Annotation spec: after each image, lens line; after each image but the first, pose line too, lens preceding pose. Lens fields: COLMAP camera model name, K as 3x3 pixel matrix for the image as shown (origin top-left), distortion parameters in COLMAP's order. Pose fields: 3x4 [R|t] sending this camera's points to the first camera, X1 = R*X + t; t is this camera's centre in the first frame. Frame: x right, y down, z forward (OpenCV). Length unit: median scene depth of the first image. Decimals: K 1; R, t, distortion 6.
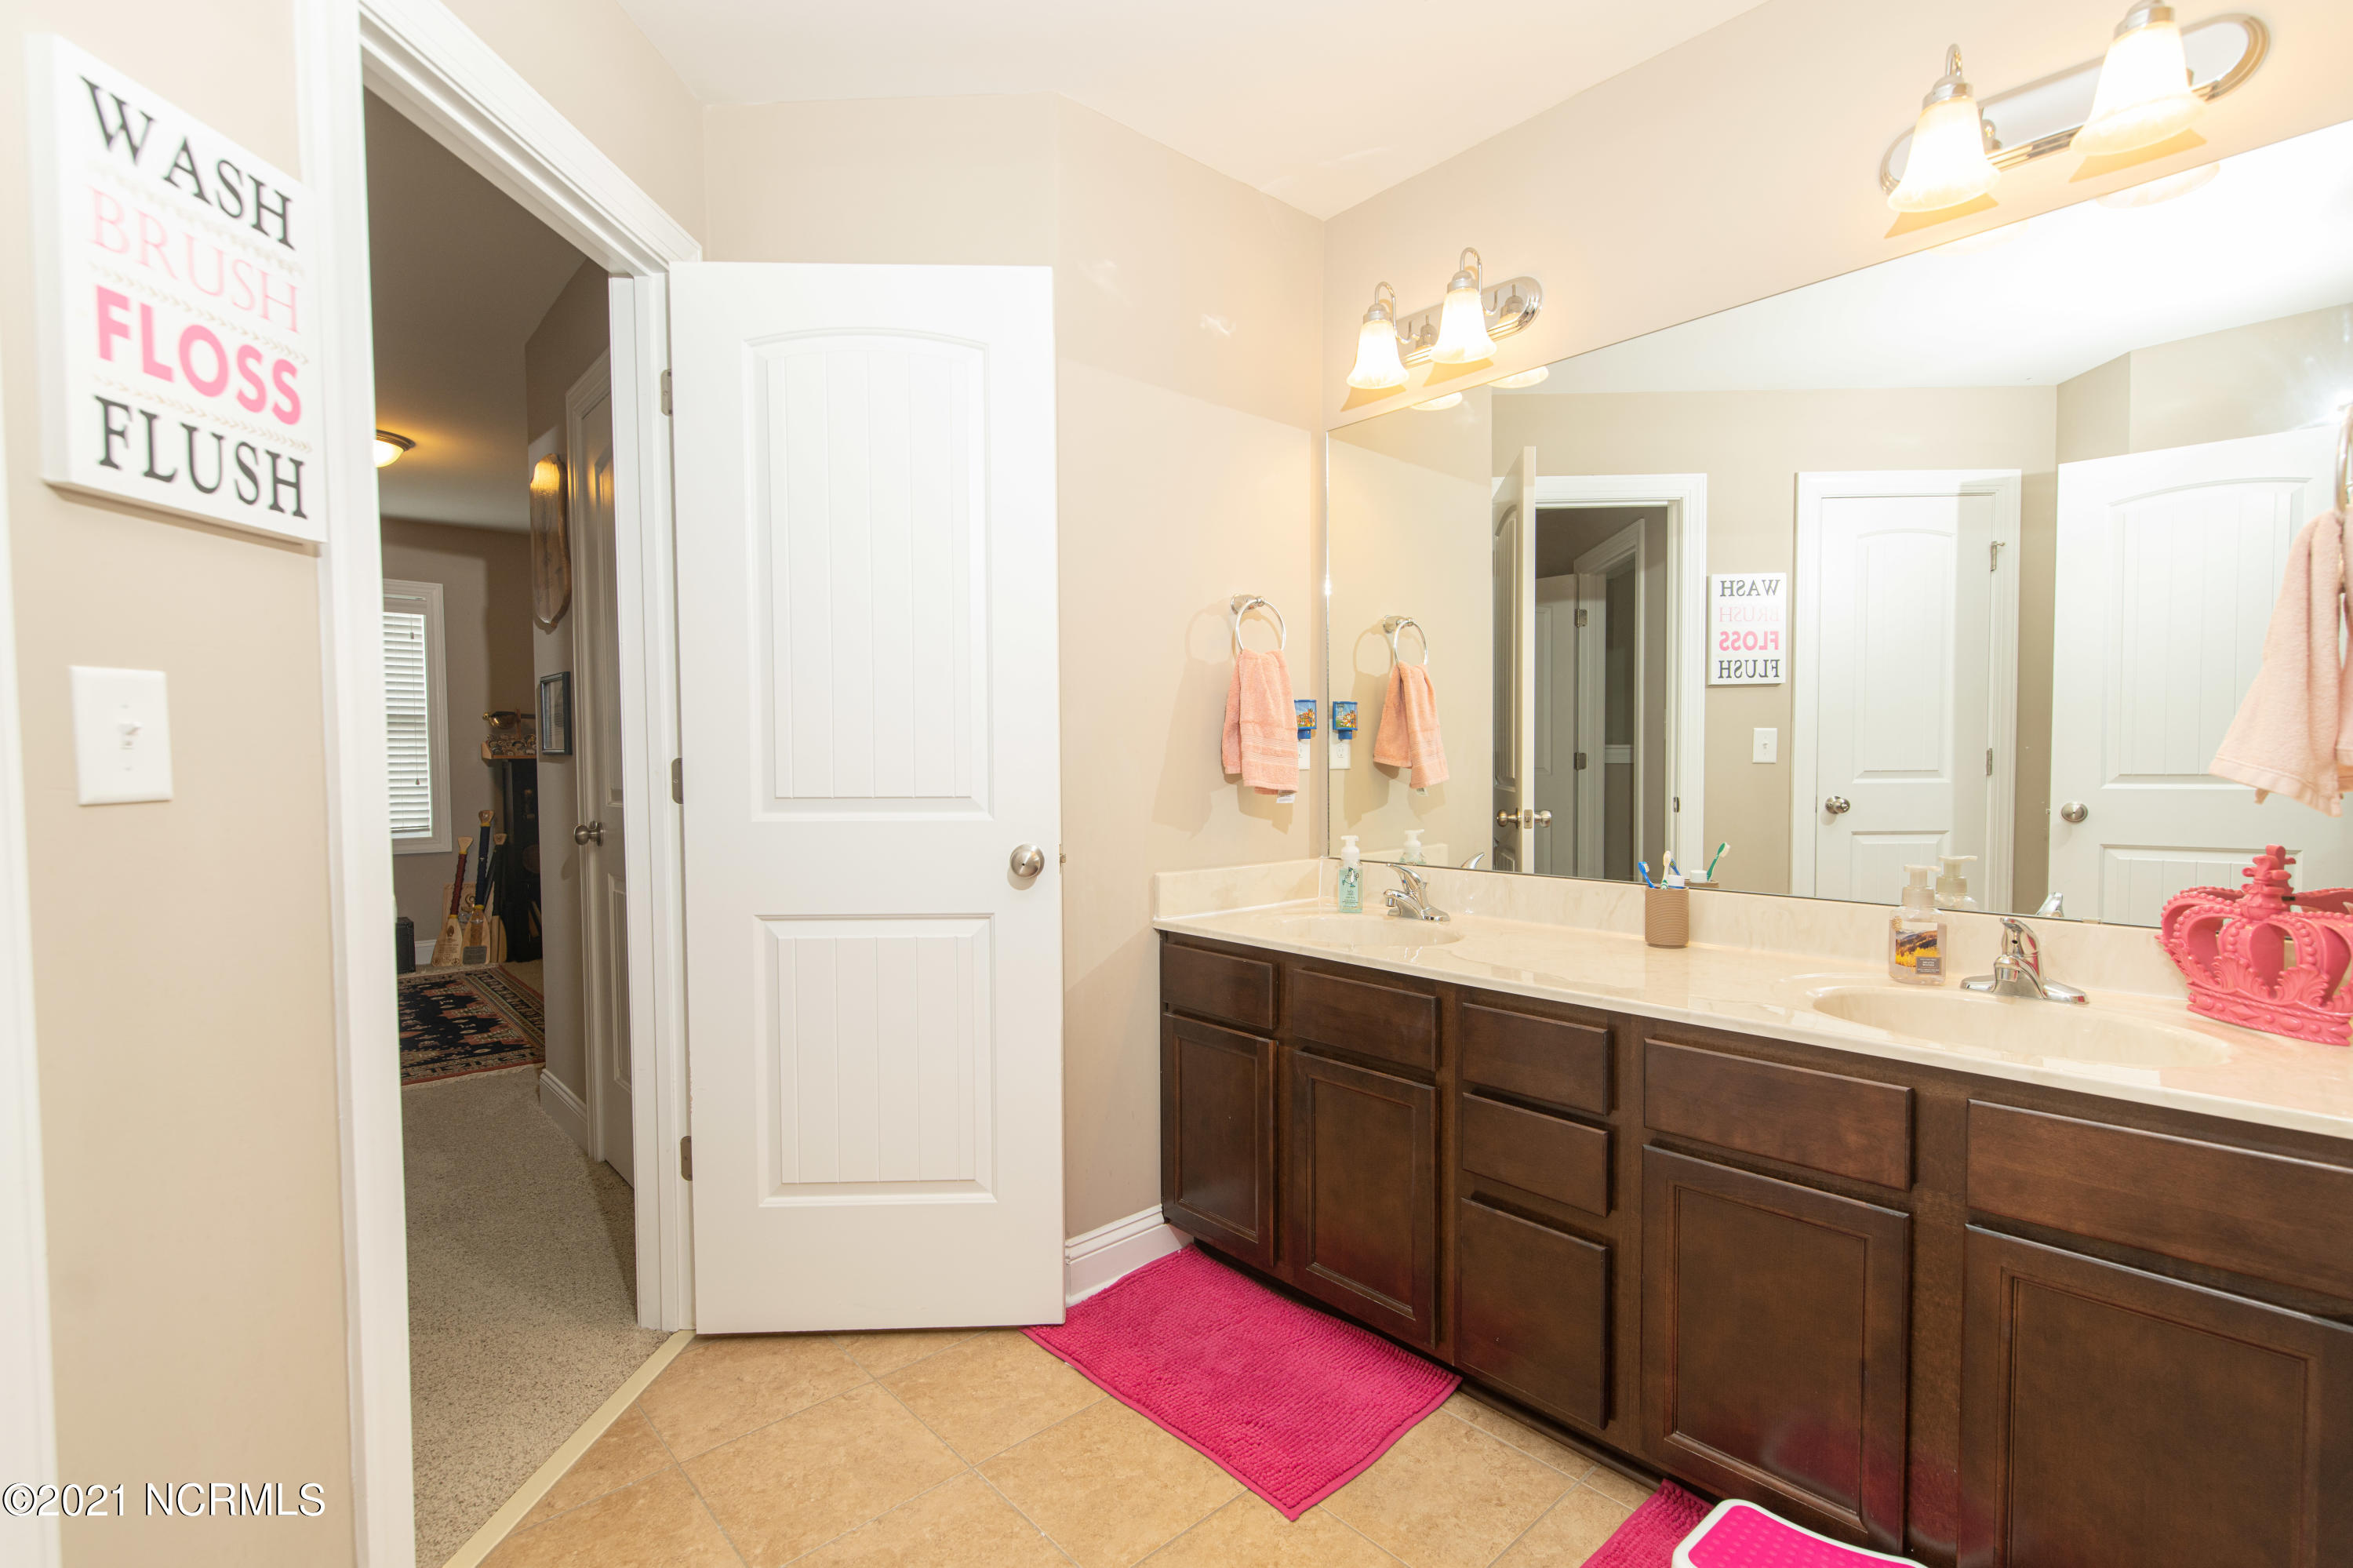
lens RADIAL K [[1022.8, 0, 1176.9], [0, 1022.8, 792.0], [0, 0, 1]] dist [-0.000549, 0.001022]
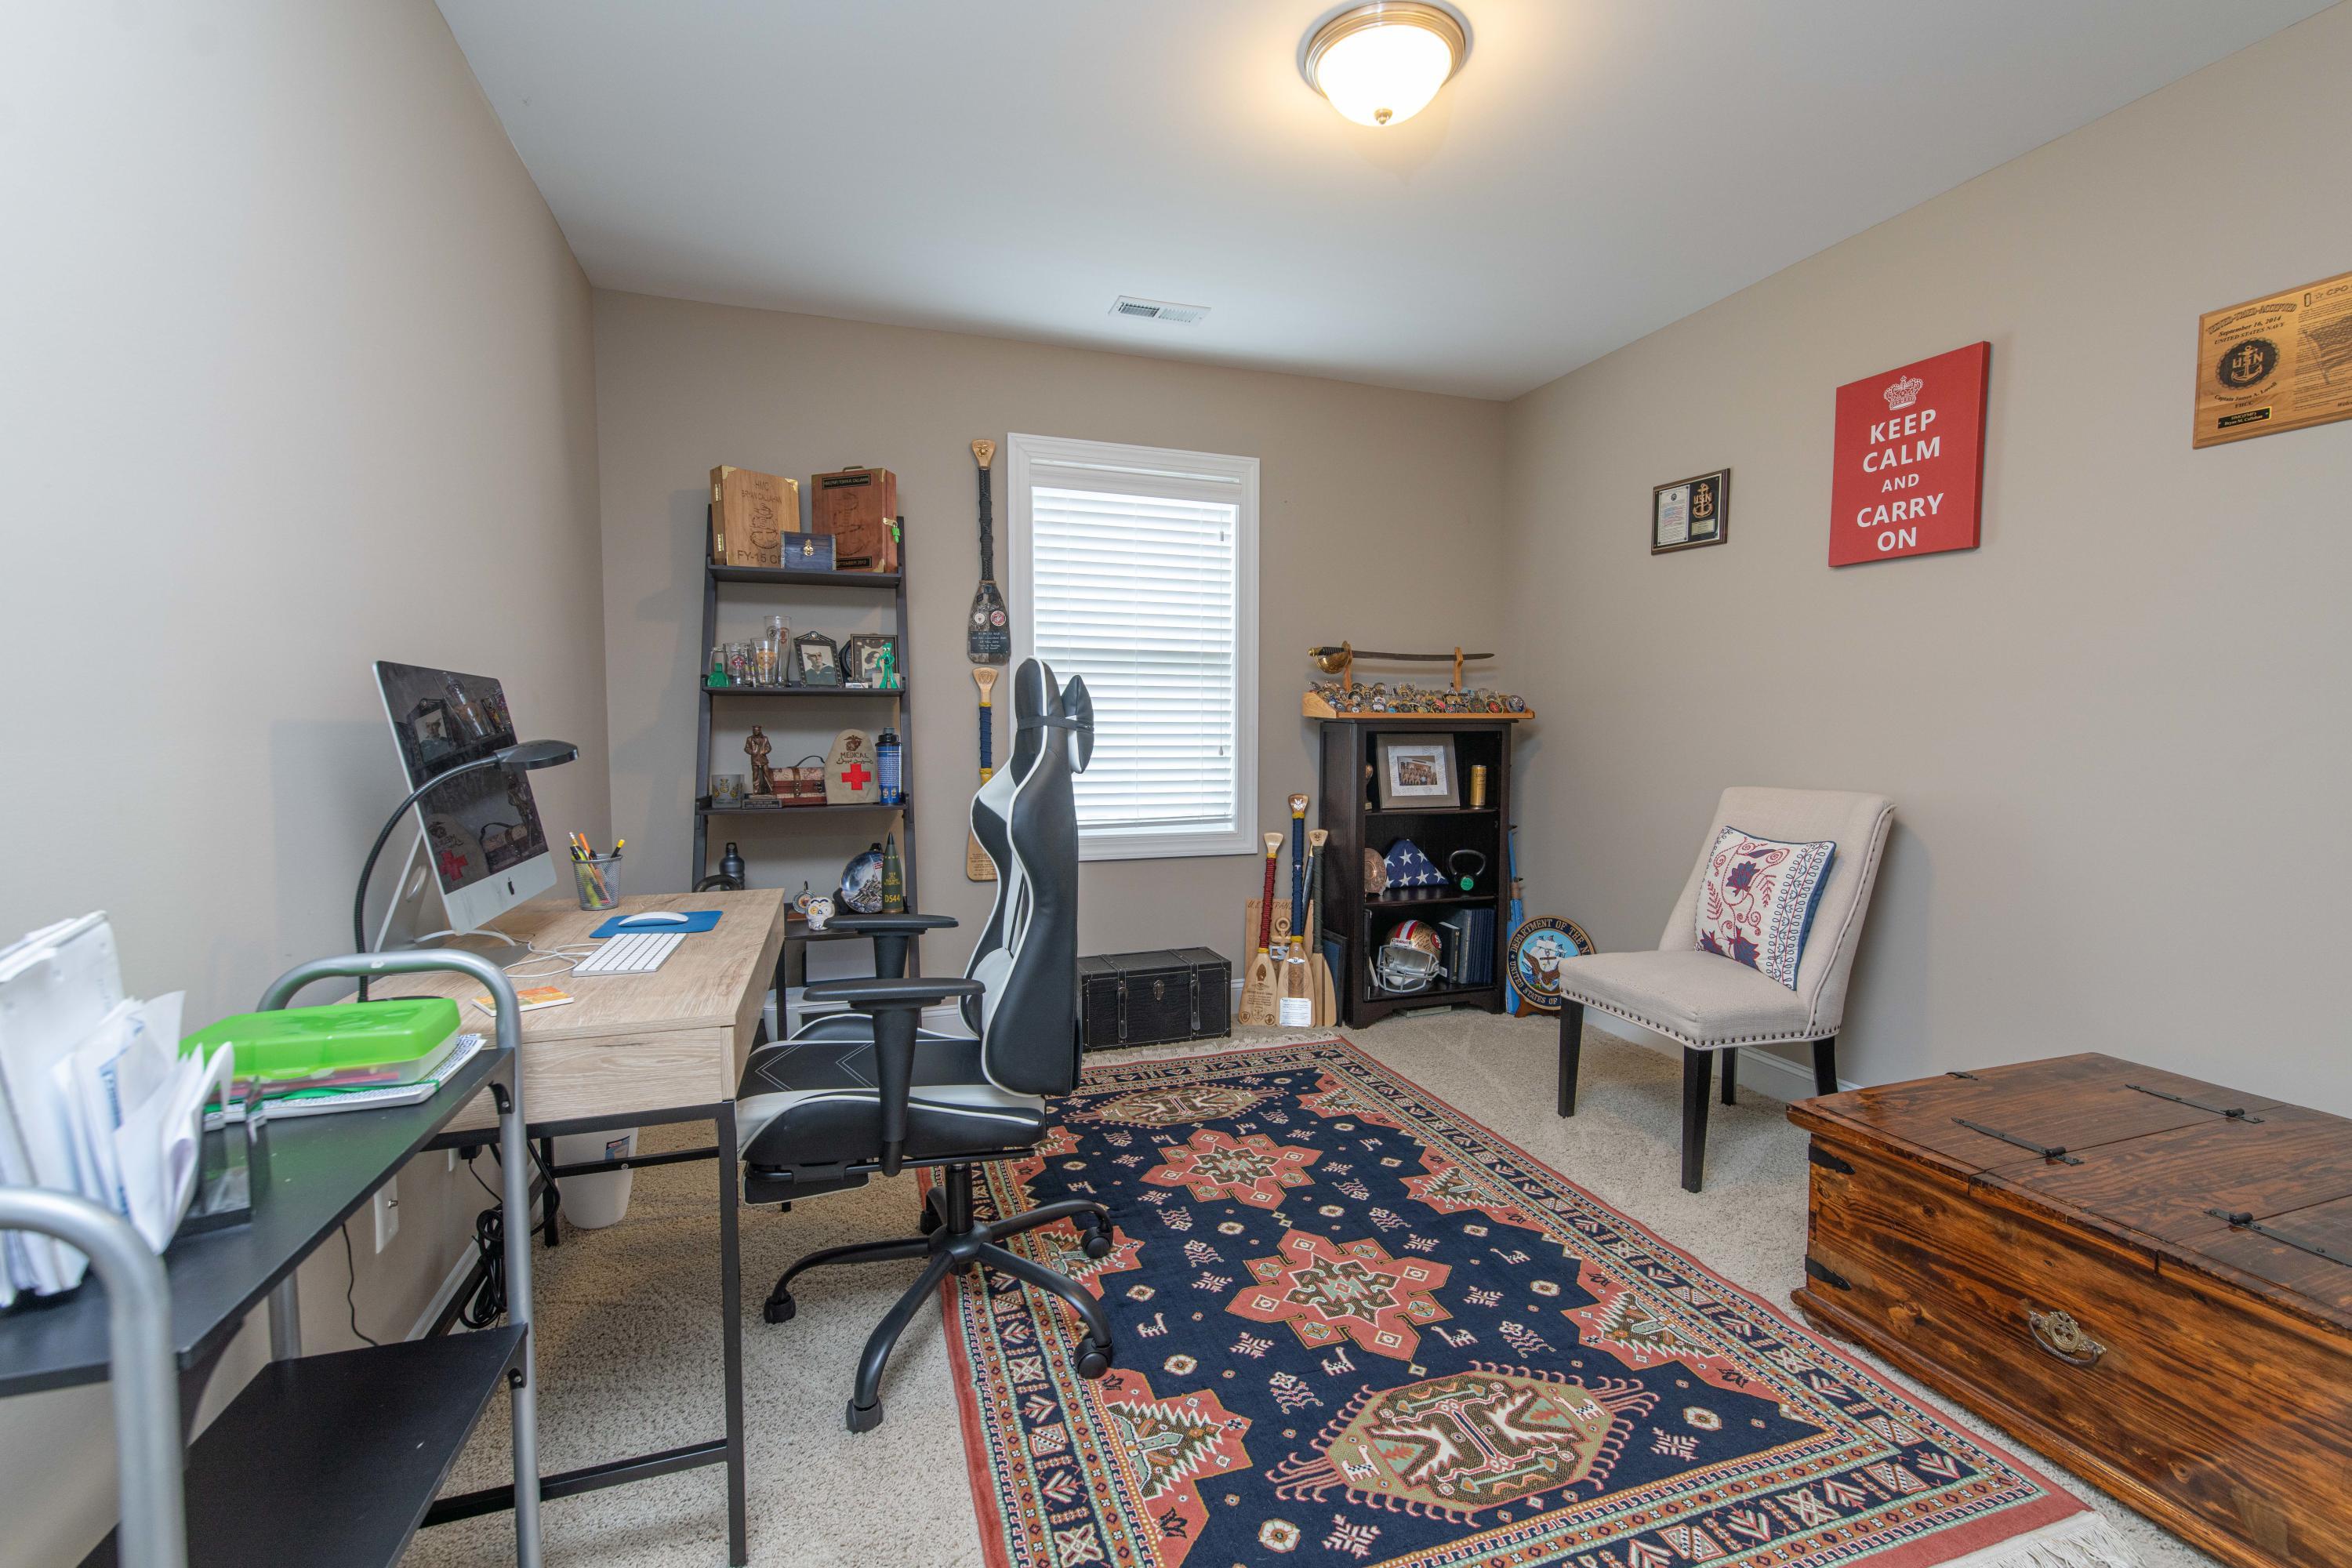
lens RADIAL K [[1022.3, 0, 1181.4], [0, 1022.3, 783.3], [0, 0, 1]] dist [-0.000549, 0.001022]
pose [[0.902974, 0.031019, -0.428574, -0.465319], [-0.023845, 0.999471, 0.022100, -0.002454], [0.429033, -0.009737, 0.903236, 0.363002]]
